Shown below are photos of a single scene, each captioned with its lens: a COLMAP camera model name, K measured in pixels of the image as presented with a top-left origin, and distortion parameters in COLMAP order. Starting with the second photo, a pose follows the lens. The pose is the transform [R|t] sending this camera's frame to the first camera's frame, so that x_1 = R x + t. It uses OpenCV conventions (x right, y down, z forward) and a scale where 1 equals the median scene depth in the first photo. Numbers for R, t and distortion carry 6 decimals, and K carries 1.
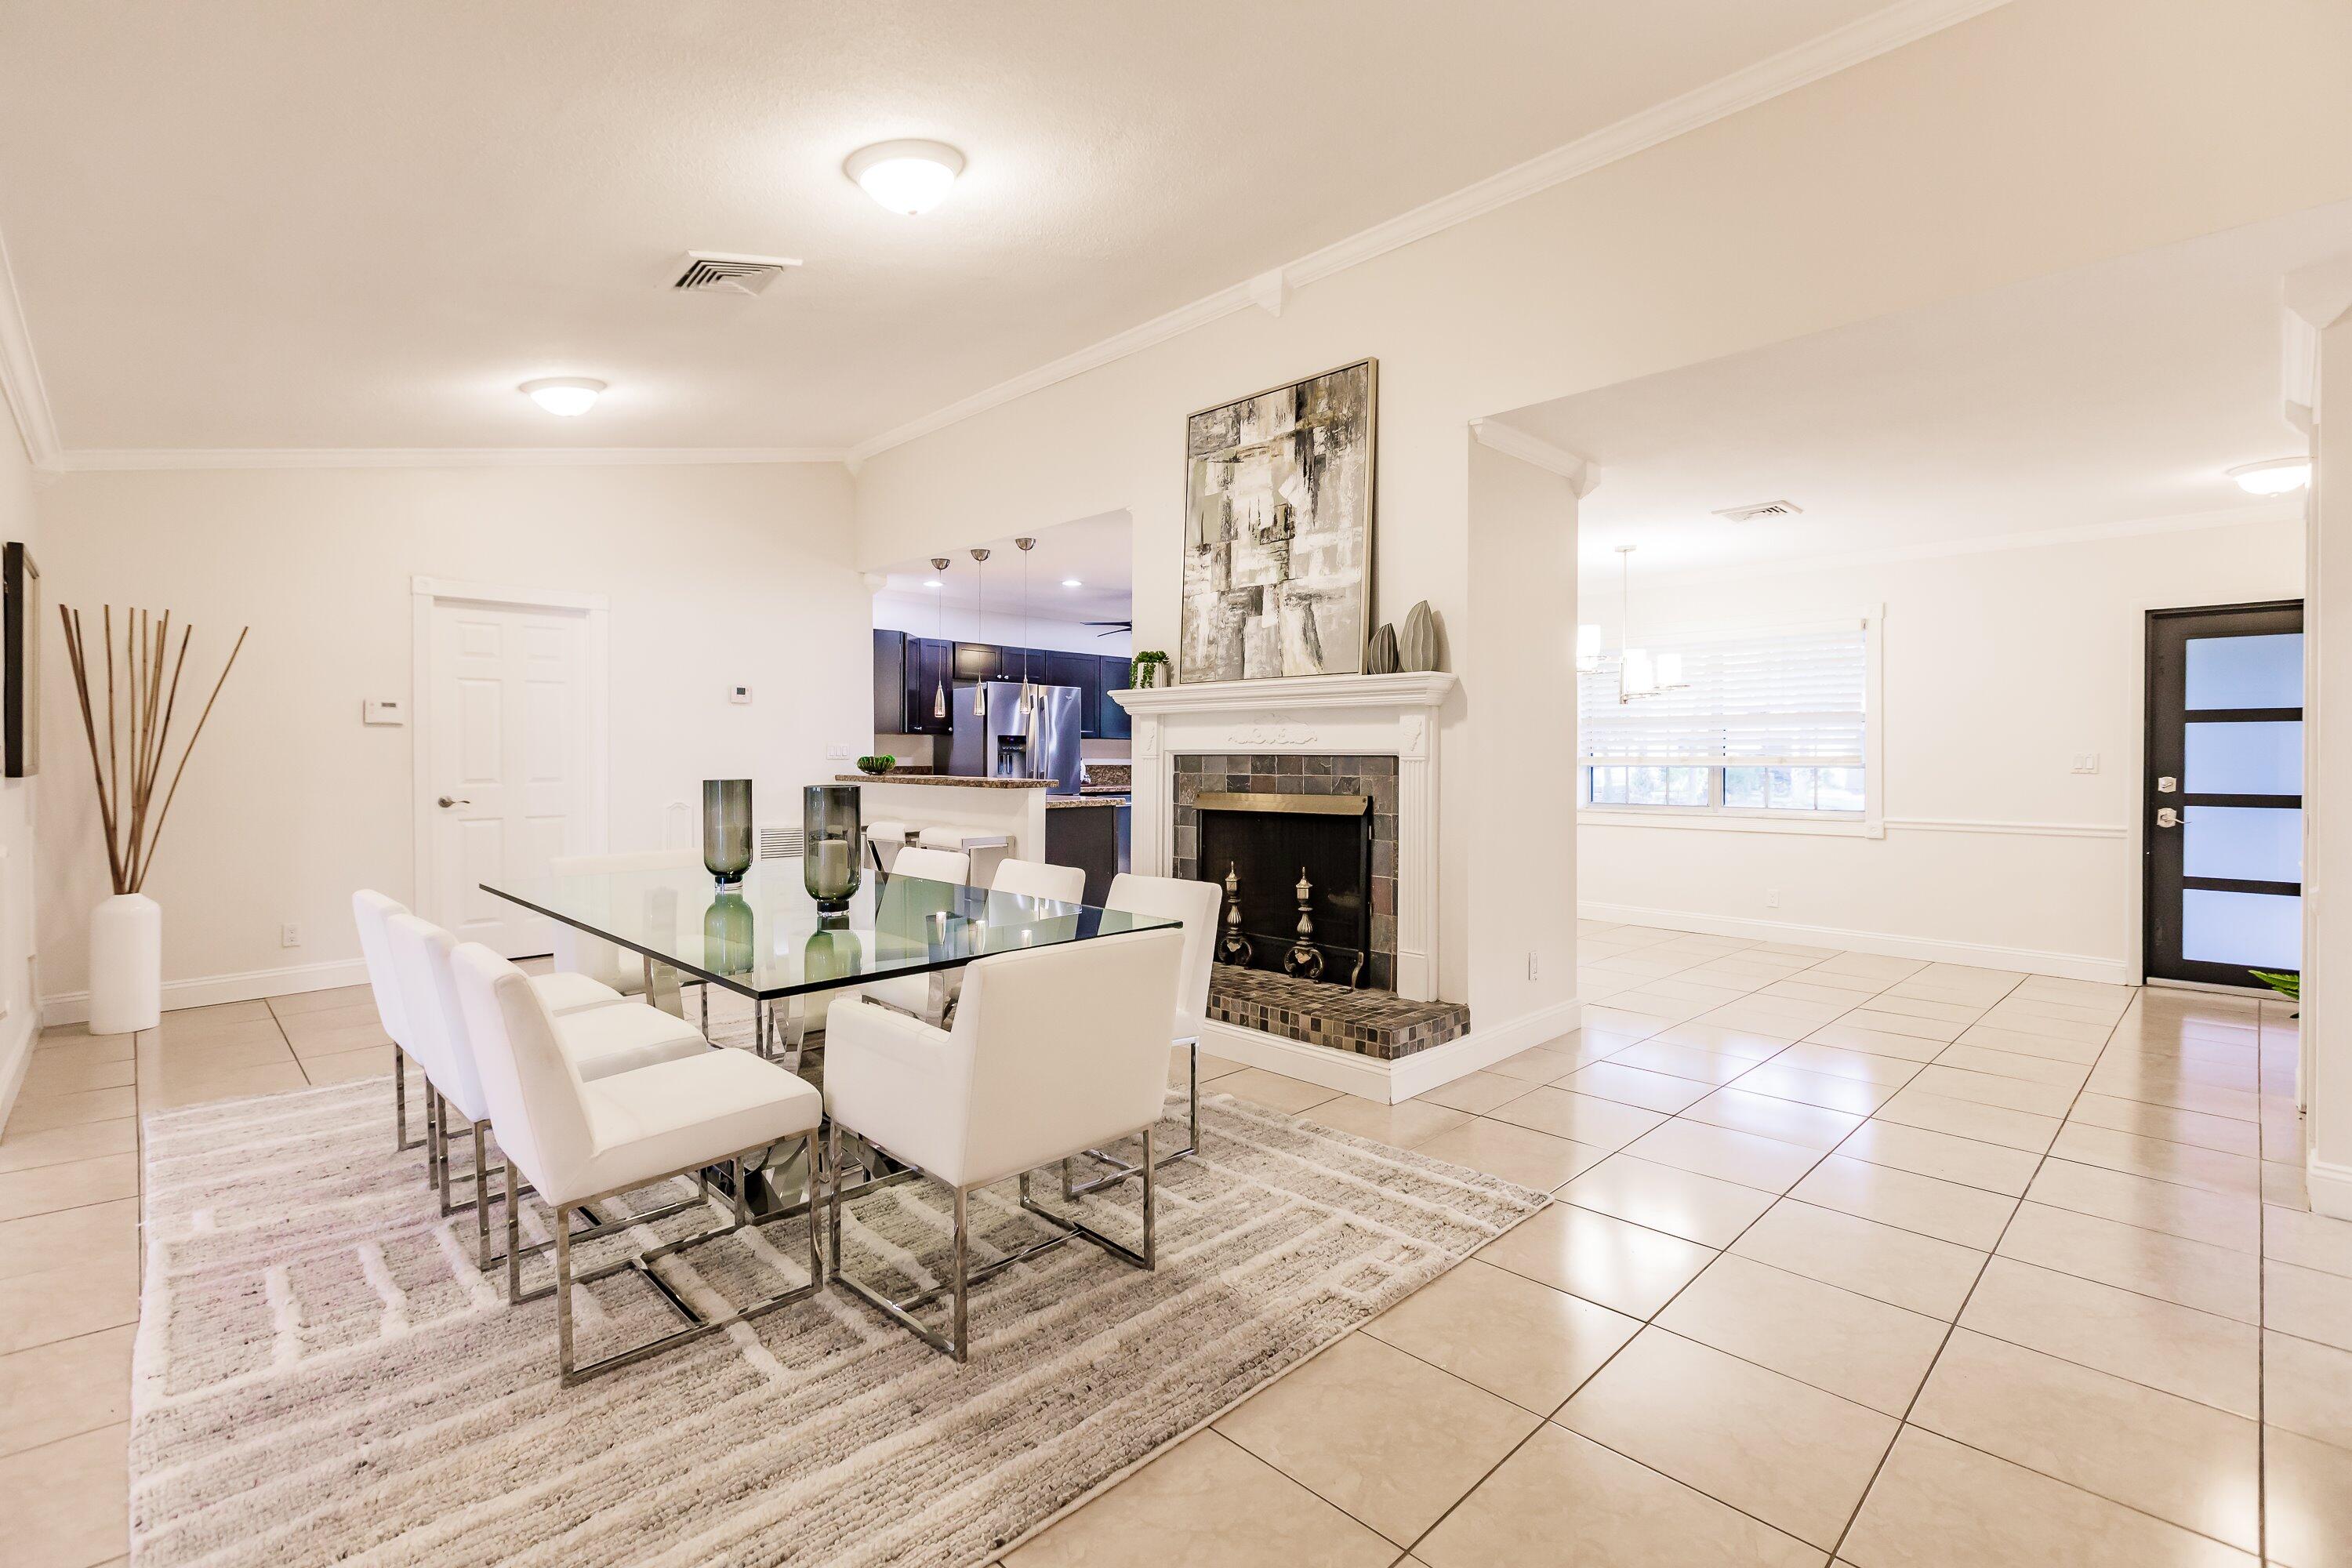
lens RADIAL K [[1055.1, 0, 1173.5], [0, 1055.1, 773.4], [0, 0, 1]] dist [-0.001620, -0.000160]
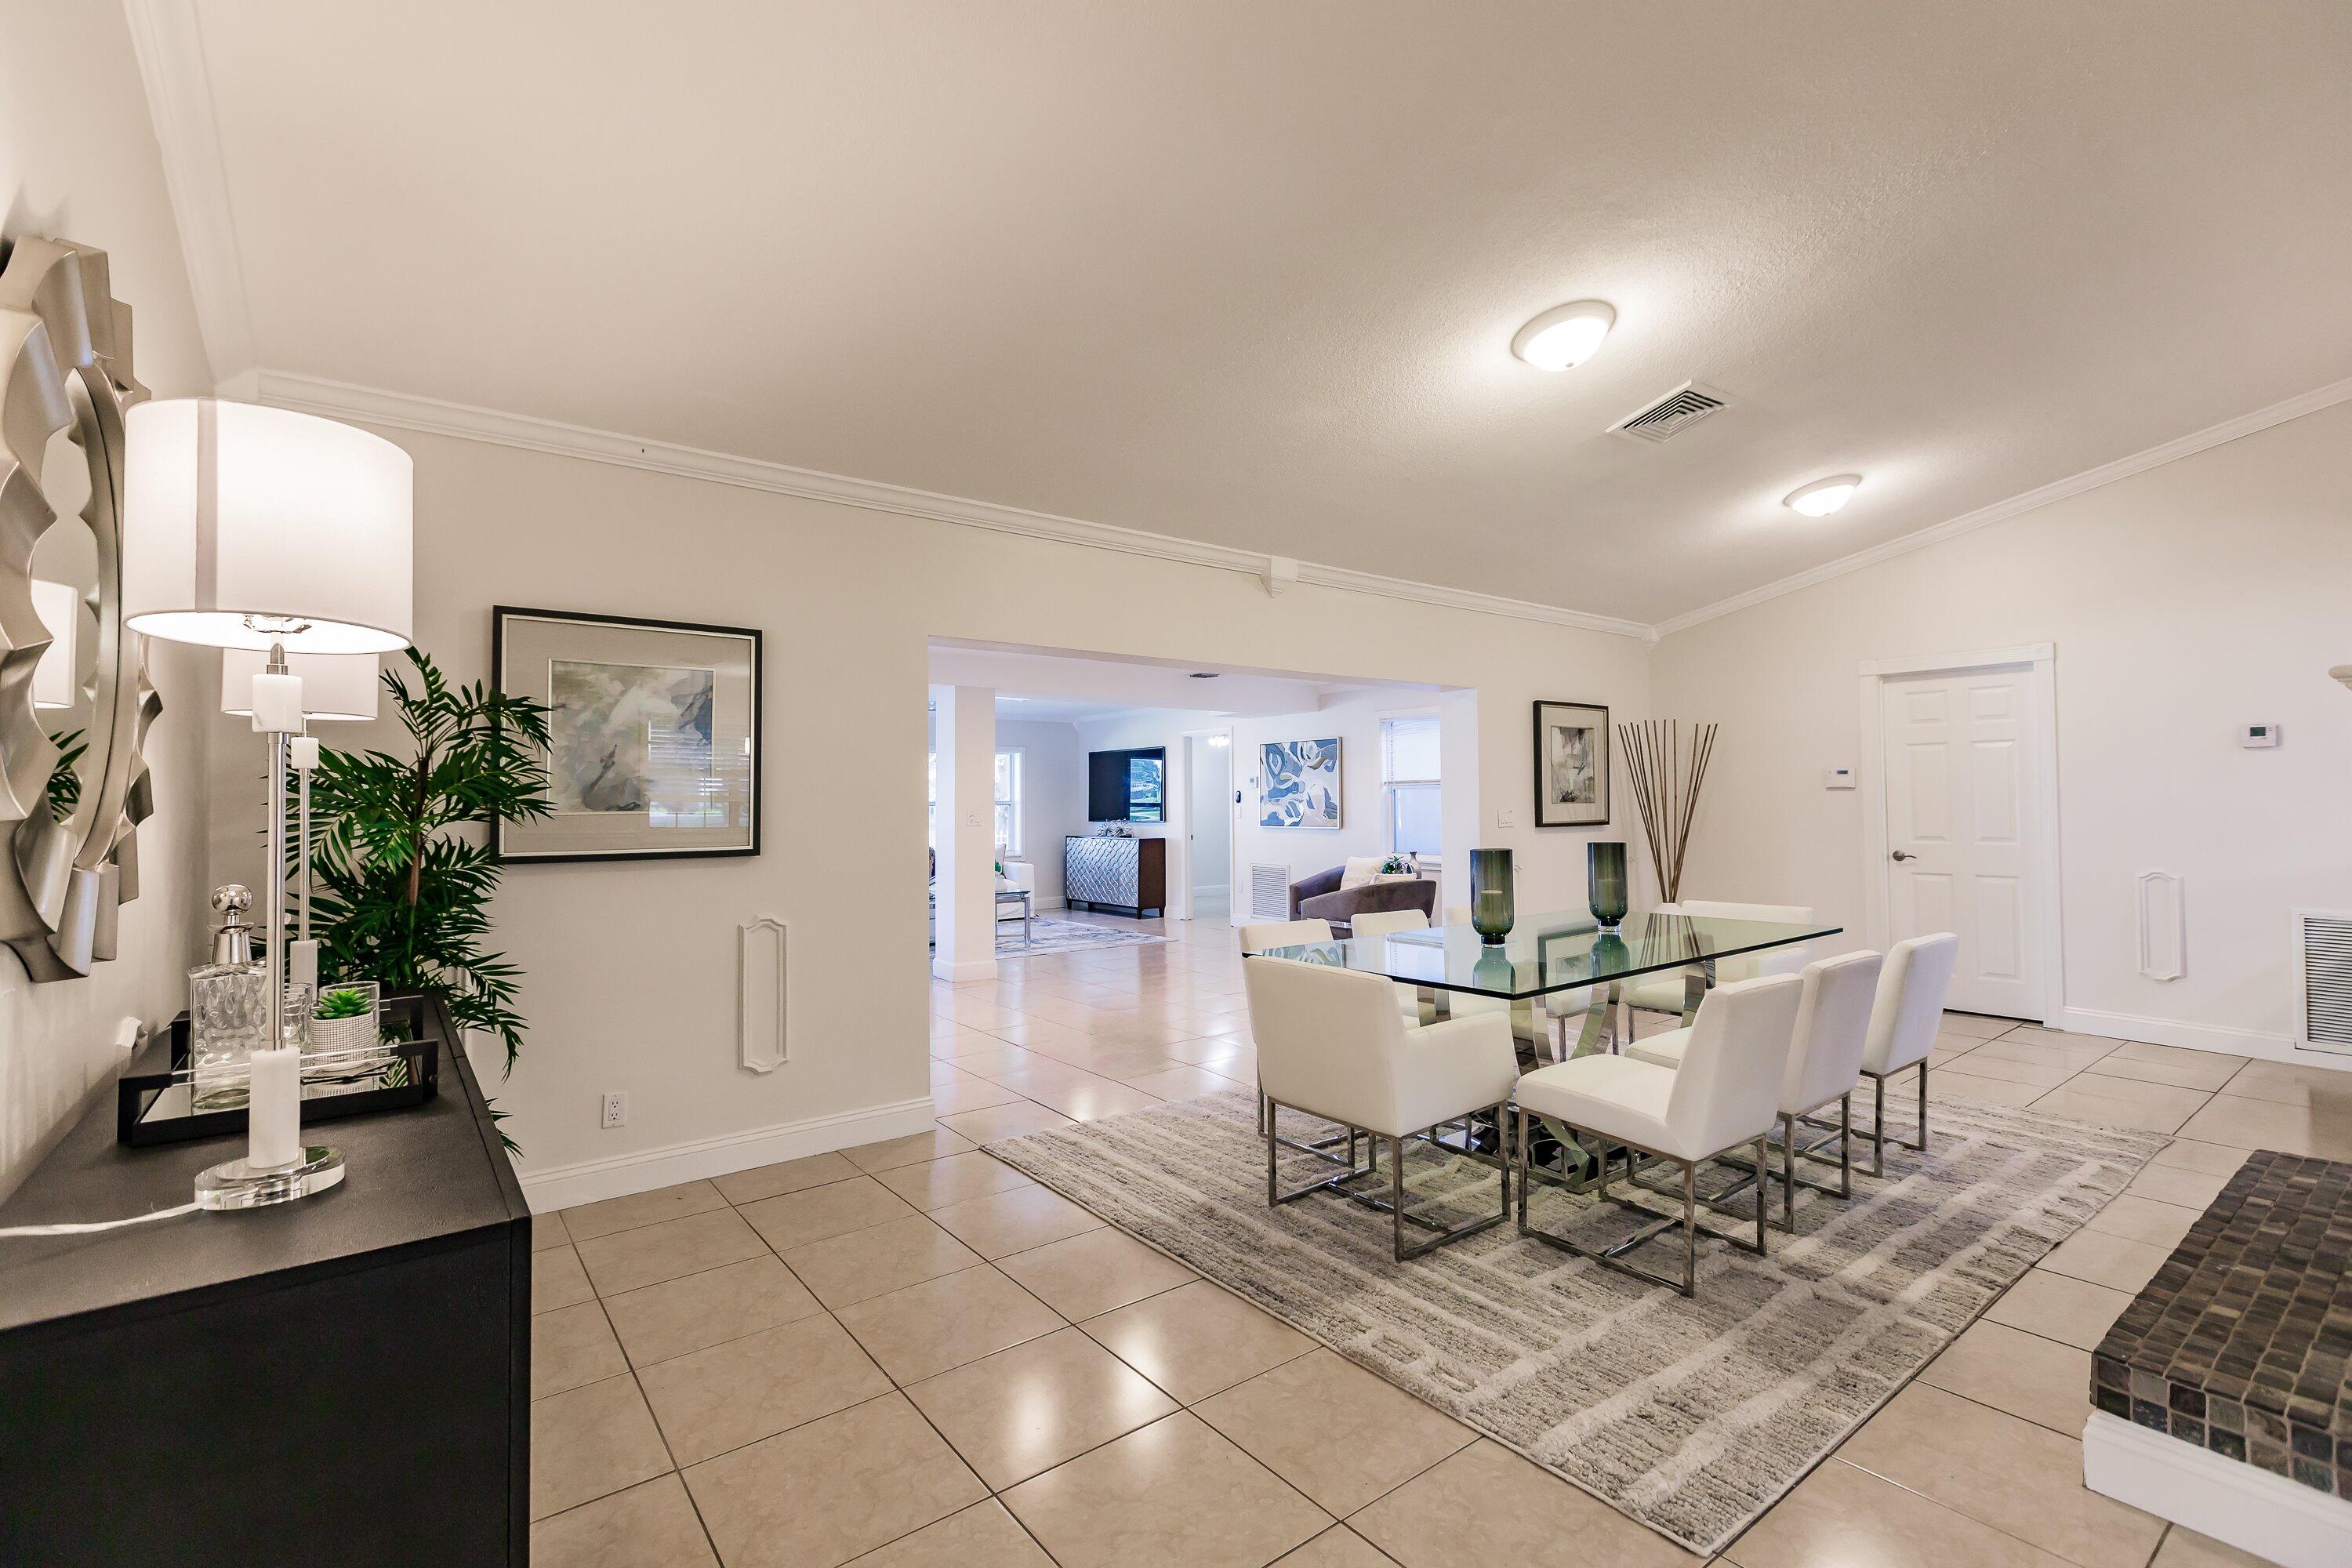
lens RADIAL K [[1055.1, 0, 1173.5], [0, 1055.1, 773.4], [0, 0, 1]] dist [-0.001620, -0.000160]
pose [[-0.128918, -0.027973, -0.991261, 0.646199], [-0.014844, 0.999544, -0.026276, -0.024482], [0.991544, 0.011327, -0.129274, 0.477430]]
